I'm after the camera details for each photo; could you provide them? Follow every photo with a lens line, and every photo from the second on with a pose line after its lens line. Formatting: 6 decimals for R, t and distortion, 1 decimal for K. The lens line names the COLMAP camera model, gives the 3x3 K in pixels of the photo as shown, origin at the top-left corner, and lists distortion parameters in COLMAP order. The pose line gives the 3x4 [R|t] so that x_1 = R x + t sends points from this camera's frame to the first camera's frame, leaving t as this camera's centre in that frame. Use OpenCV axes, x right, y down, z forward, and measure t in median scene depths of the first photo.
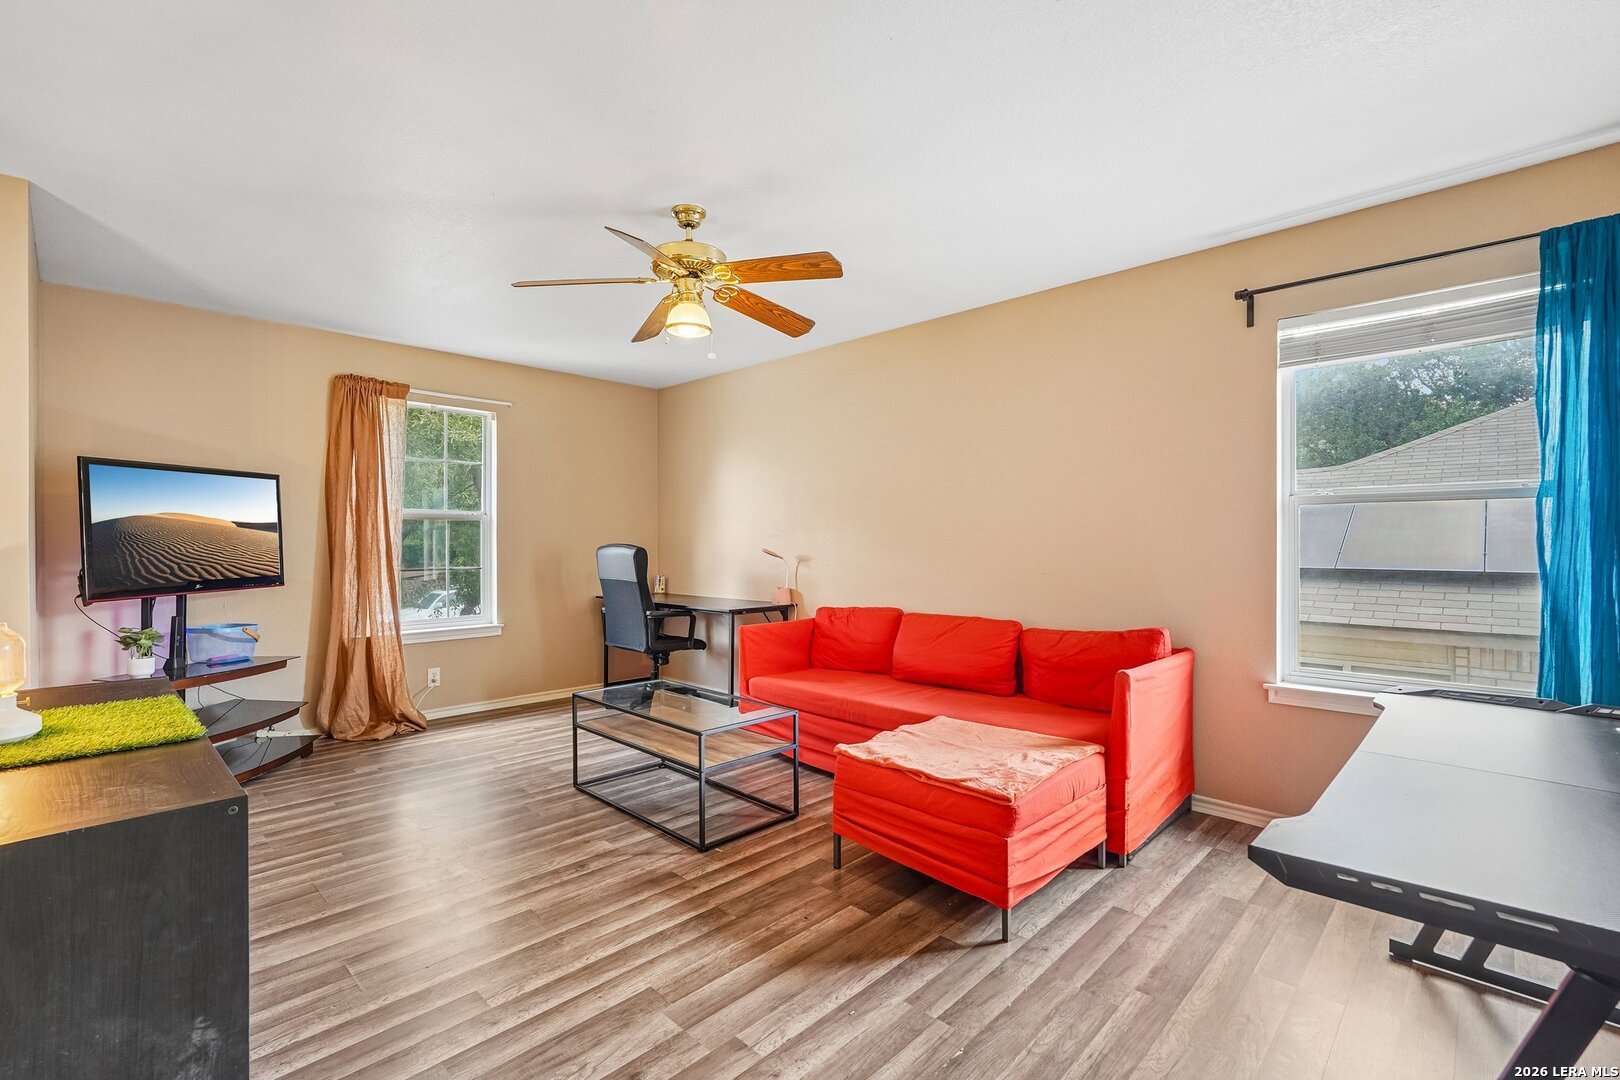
lens RADIAL K [[725.8, 0, 818.1], [0, 725.8, 544.7], [0, 0, 1]] dist [-0.015635, 0.007732]
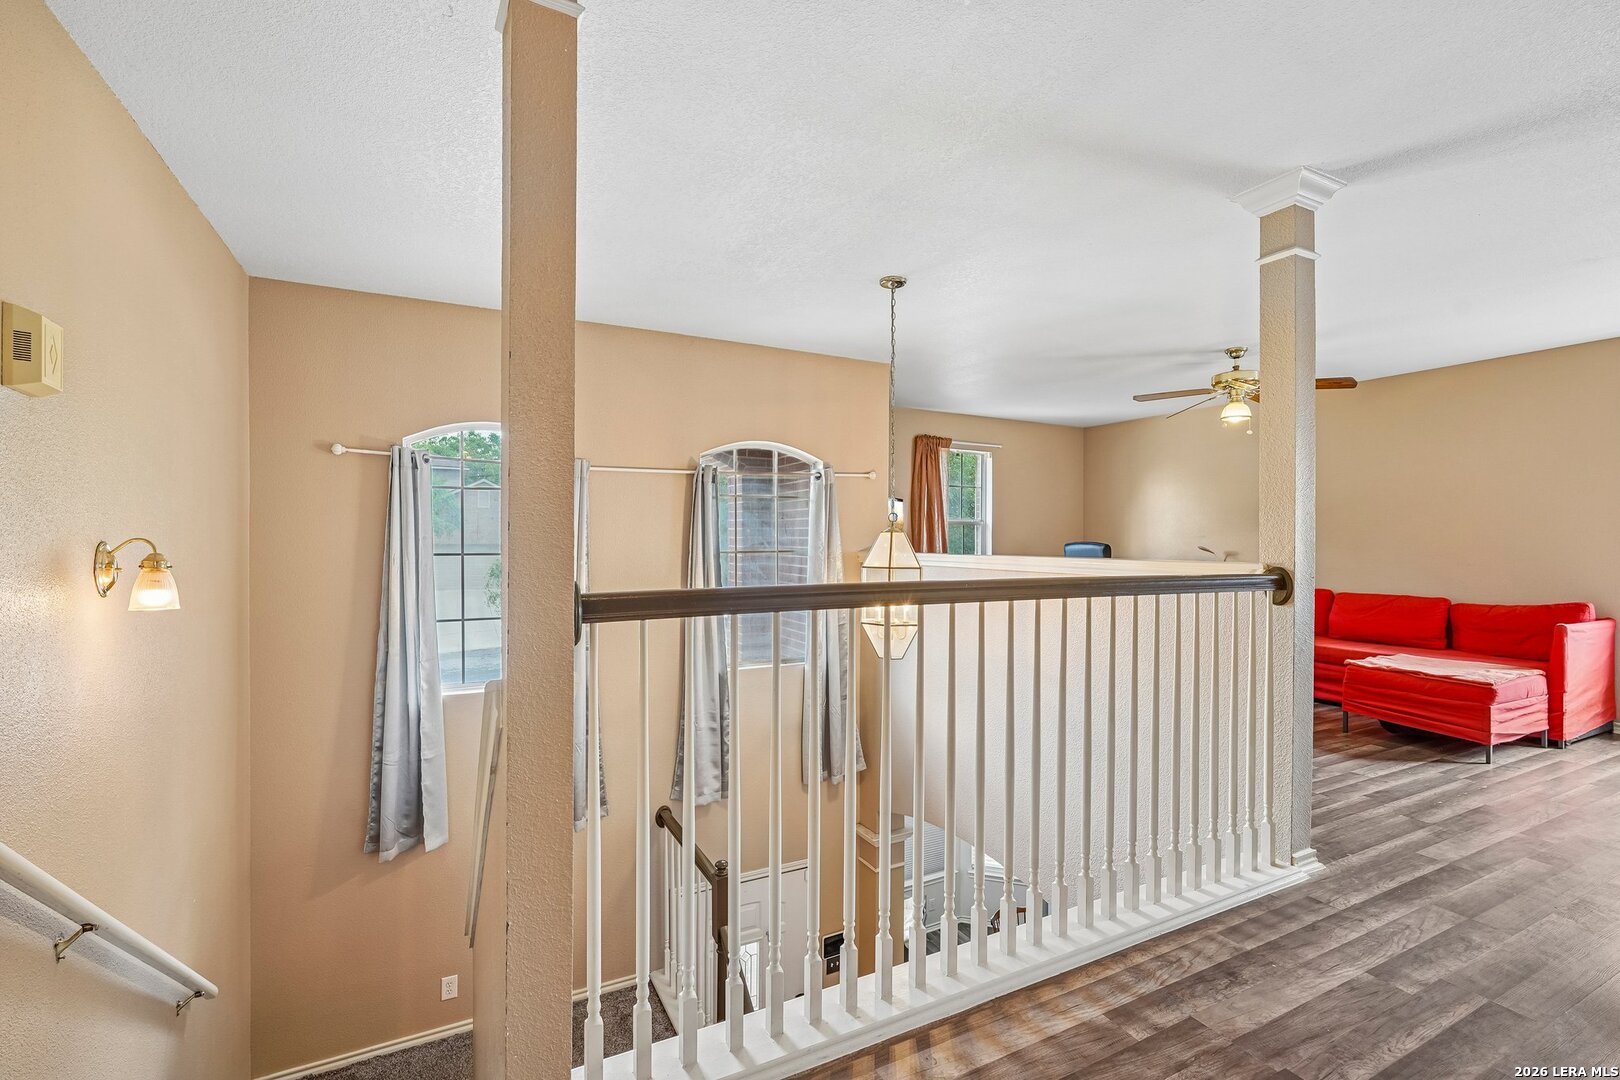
lens RADIAL K [[725.8, 0, 796.9], [0, 725.8, 536.1], [0, 0, 1]] dist [-0.015635, 0.007732]
pose [[0.945151, 0.007917, -0.326537, -0.622350], [-0.011258, 0.999902, -0.008344, 0.012164], [0.326439, 0.011563, 0.945148, -1.000043]]
